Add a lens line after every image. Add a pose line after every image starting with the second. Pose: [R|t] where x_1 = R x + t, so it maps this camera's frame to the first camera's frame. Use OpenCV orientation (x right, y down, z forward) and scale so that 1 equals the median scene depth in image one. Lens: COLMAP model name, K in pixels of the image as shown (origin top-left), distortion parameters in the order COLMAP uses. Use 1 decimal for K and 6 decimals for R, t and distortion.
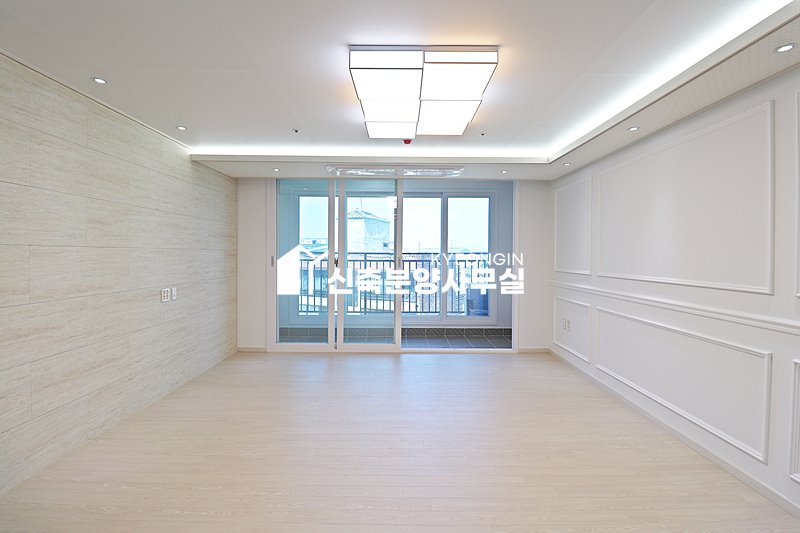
lens RADIAL K [[374.2, 0, 402.6], [0, 374.2, 258.0], [0, 0, 1]] dist [-0.000211, -0.011301]
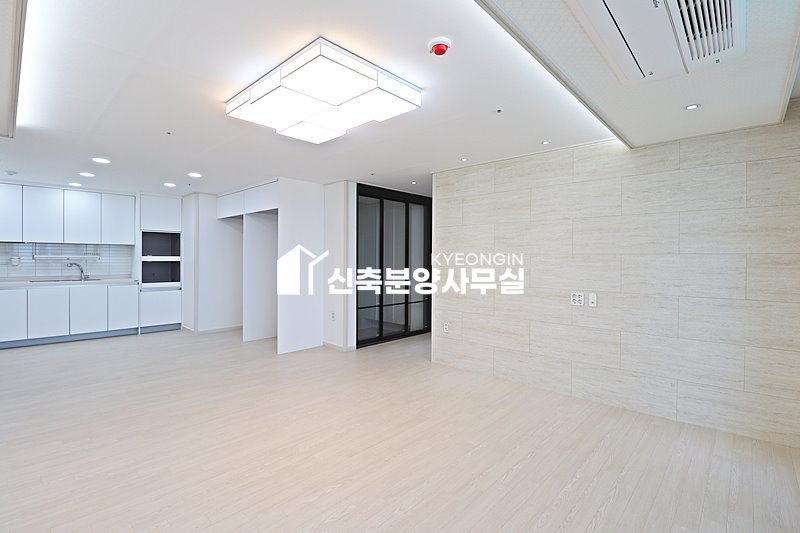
lens RADIAL K [[374.2, 0, 395.3], [0, 374.2, 261.9], [0, 0, 1]] dist [-0.000211, -0.011301]
pose [[-0.694750, -0.004565, -0.719237, 0.445679], [-0.018163, 0.999772, 0.011199, -0.006162], [0.719022, 0.020844, -0.694674, 1.321213]]
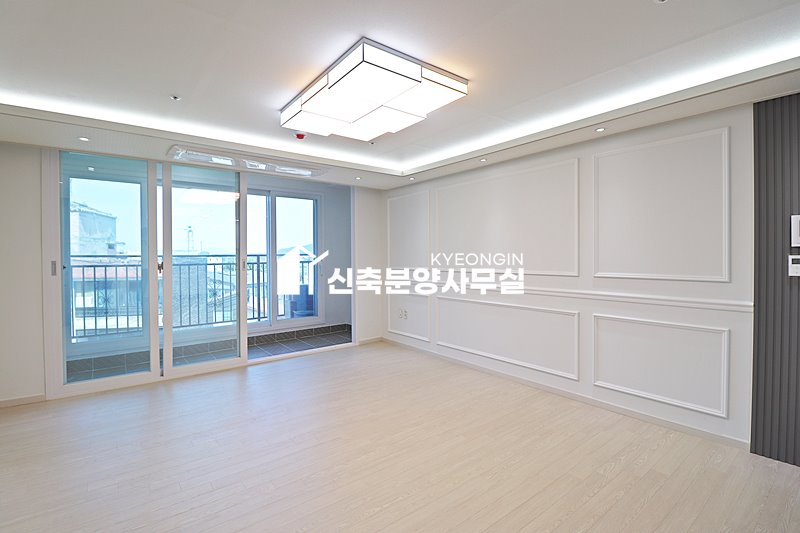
lens RADIAL K [[374.2, 0, 395.4], [0, 374.2, 262.6], [0, 0, 1]] dist [-0.000211, -0.011301]
pose [[0.794859, -0.022627, 0.606373, -0.370534], [0.018224, 0.999744, 0.013417, 0.000103], [-0.606521, 0.000386, 0.795067, 0.100900]]
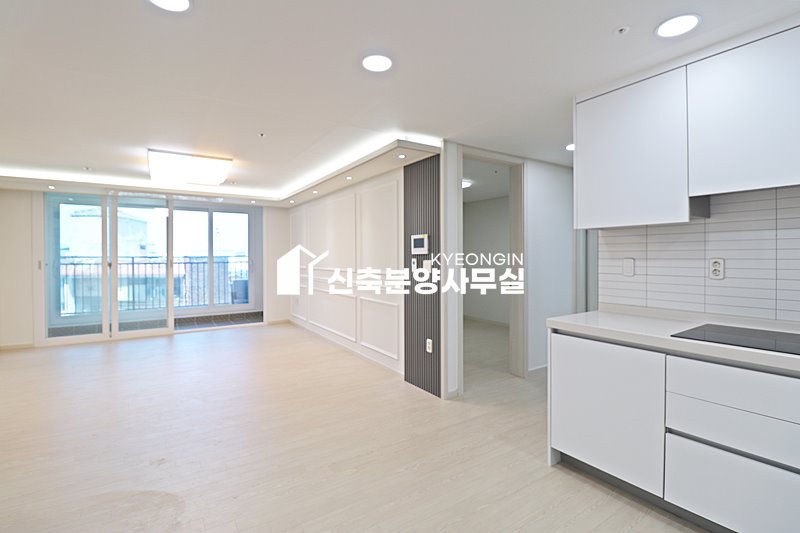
lens RADIAL K [[374.2, 0, 398.3], [0, 374.2, 259.8], [0, 0, 1]] dist [-0.000211, -0.011301]
pose [[0.845241, -0.016085, 0.534144, -0.048137], [0.015318, 0.999865, 0.005869, 0.002756], [-0.534166, 0.003221, 0.845373, -0.708780]]
